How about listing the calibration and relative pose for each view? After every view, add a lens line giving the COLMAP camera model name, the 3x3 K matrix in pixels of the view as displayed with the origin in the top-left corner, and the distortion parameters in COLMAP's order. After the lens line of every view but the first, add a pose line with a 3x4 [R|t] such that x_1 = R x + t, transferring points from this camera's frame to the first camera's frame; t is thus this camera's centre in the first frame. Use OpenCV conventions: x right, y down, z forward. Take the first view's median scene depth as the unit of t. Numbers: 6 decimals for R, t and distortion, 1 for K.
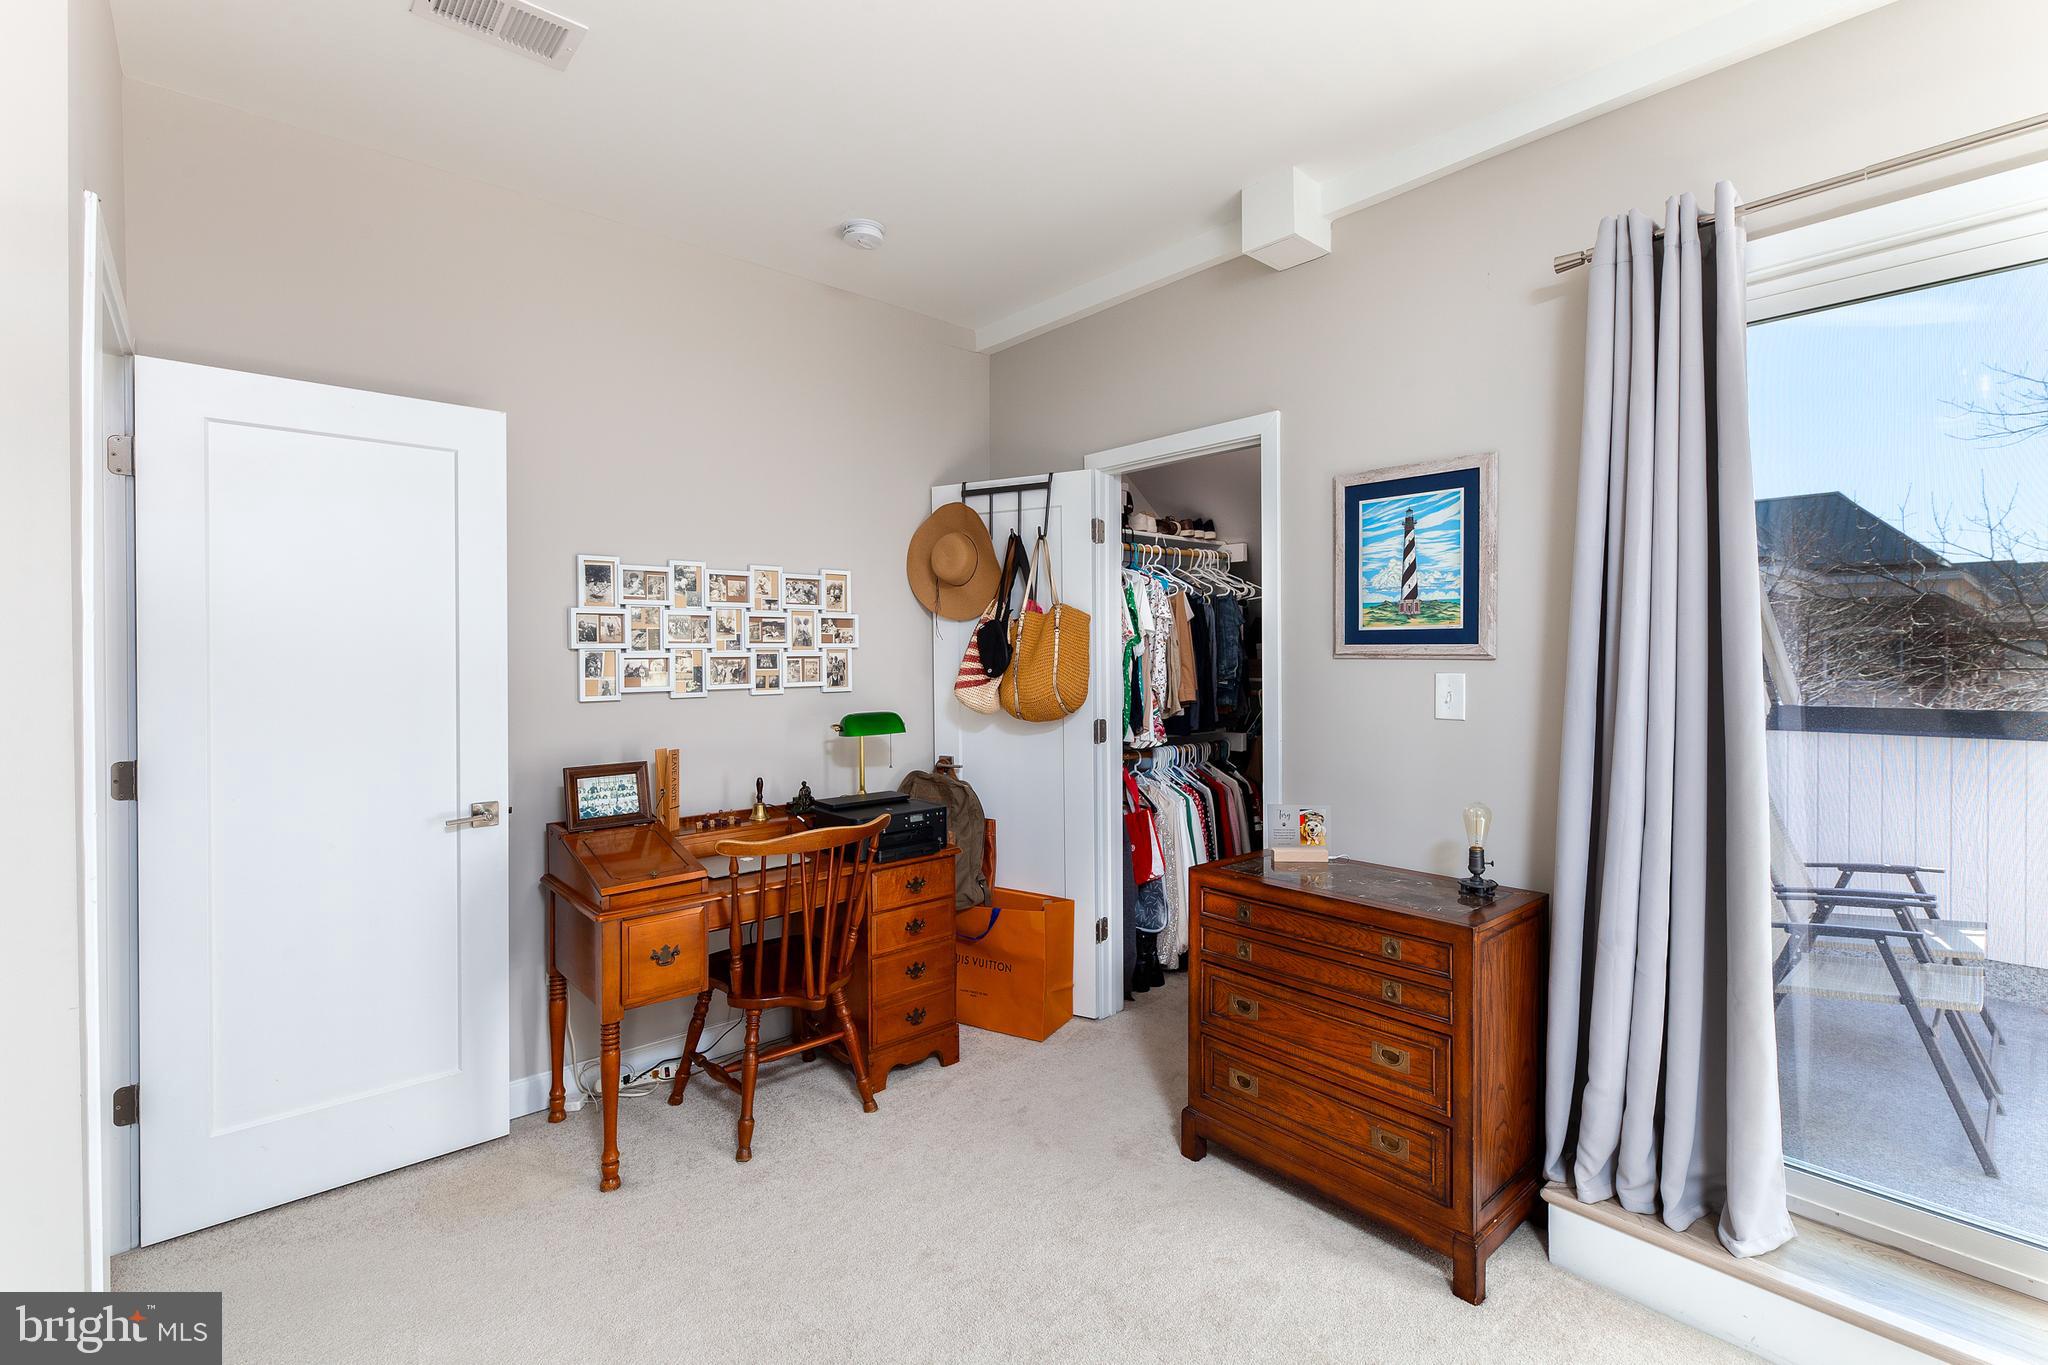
lens RADIAL K [[907.0, 0, 1027.6], [0, 907.0, 668.6], [0, 0, 1]] dist [0.002426, -0.000039]
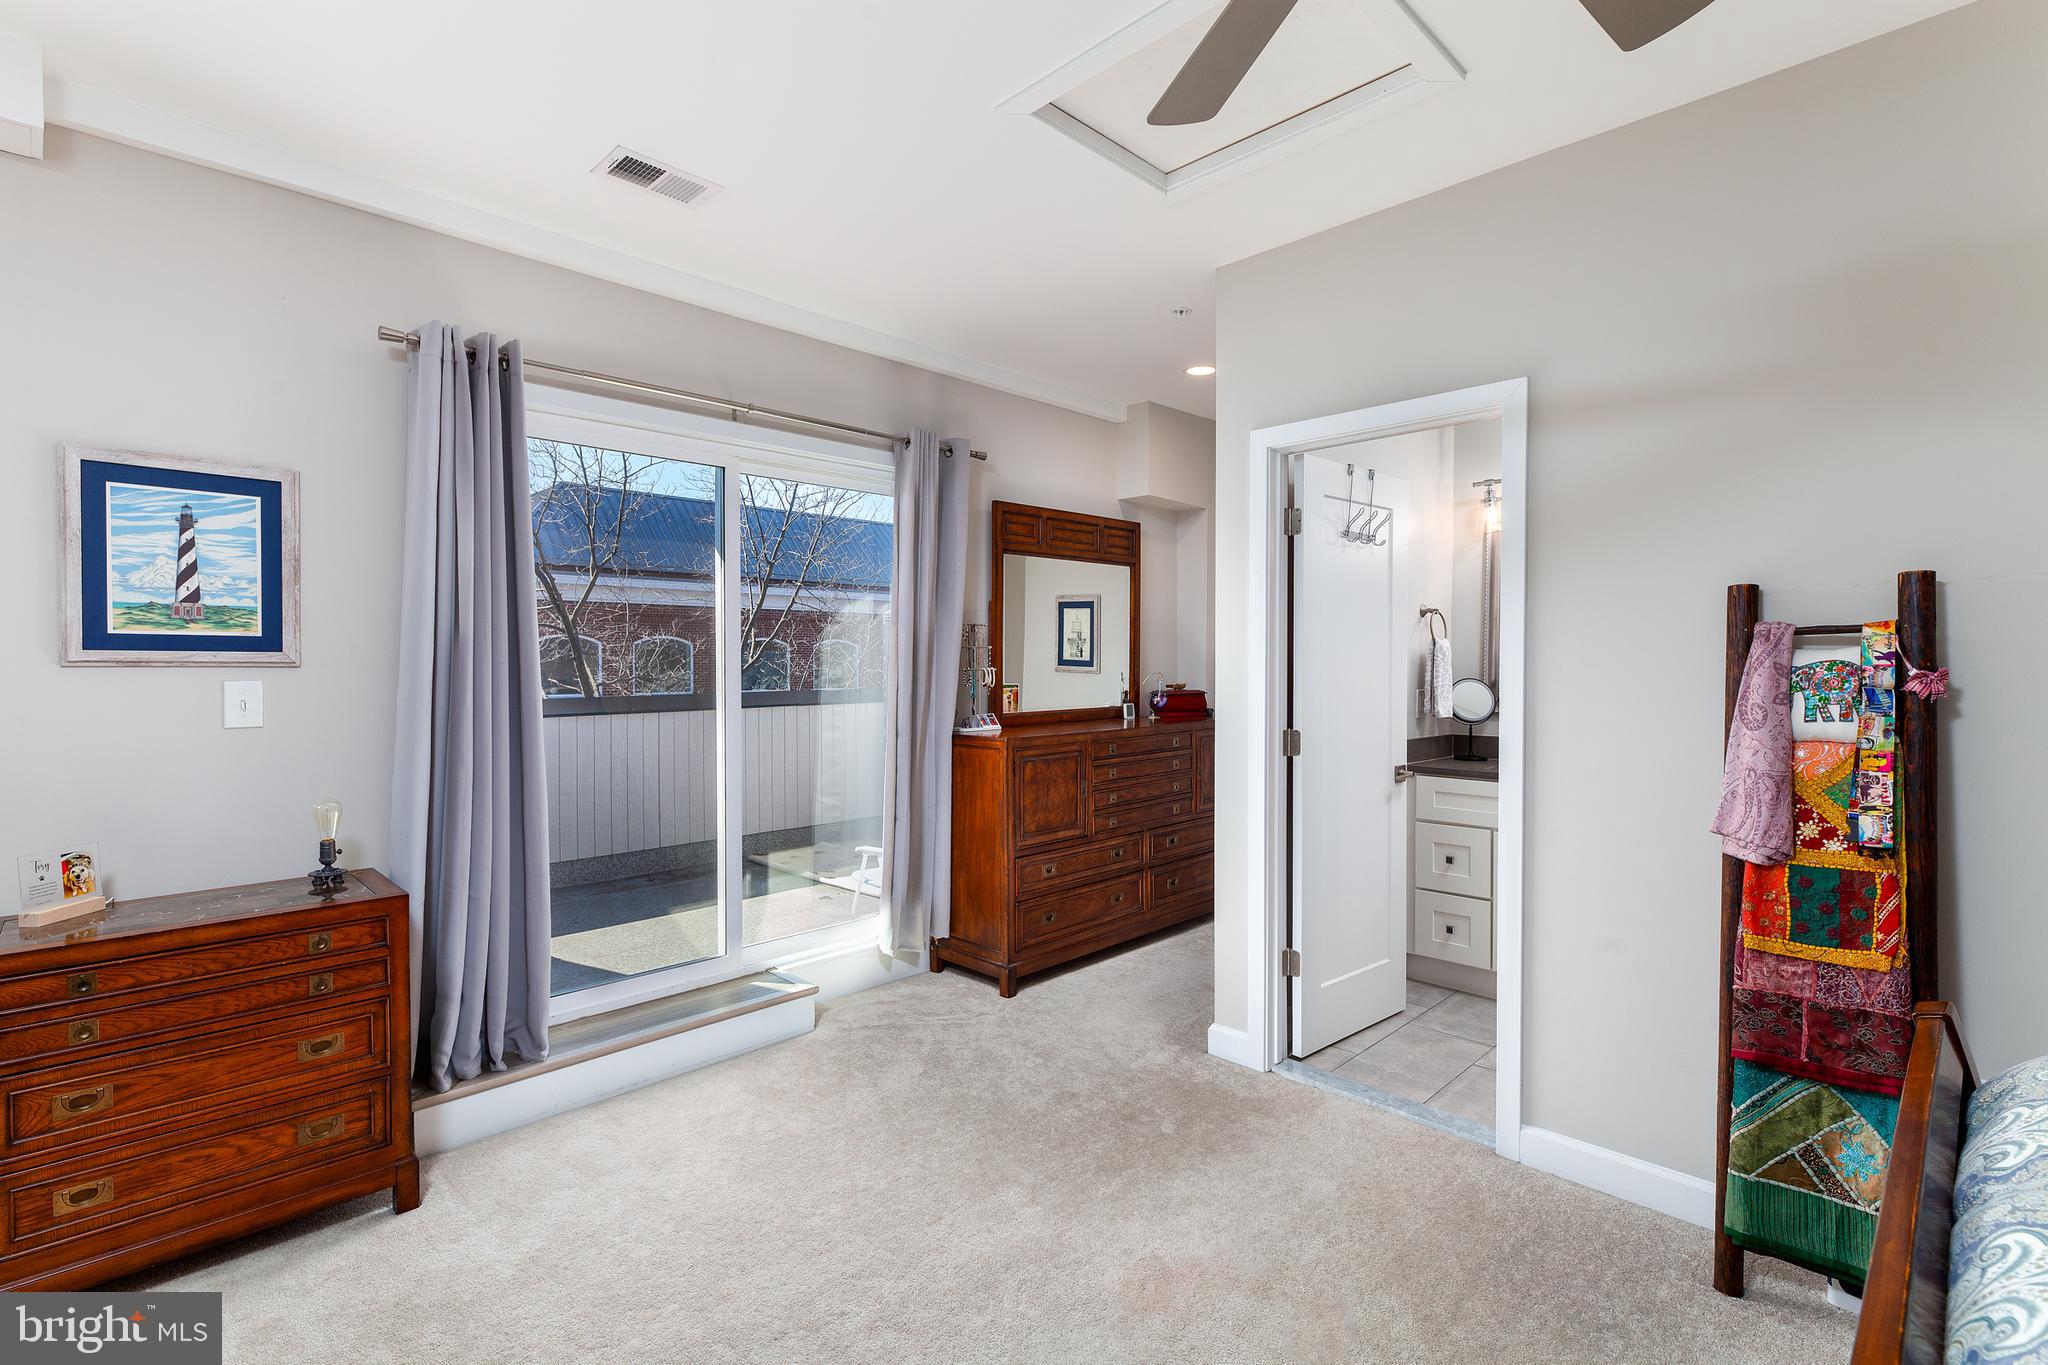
lens RADIAL K [[964.2, 0, 1027.0], [0, 964.2, 673.7], [0, 0, 1]] dist [-0.000301, 0.000011]
pose [[-0.047269, -0.010006, 0.998832, -0.614814], [0.014014, 0.999845, 0.010680, -0.002202], [-0.998784, 0.014503, -0.047122, 0.193222]]
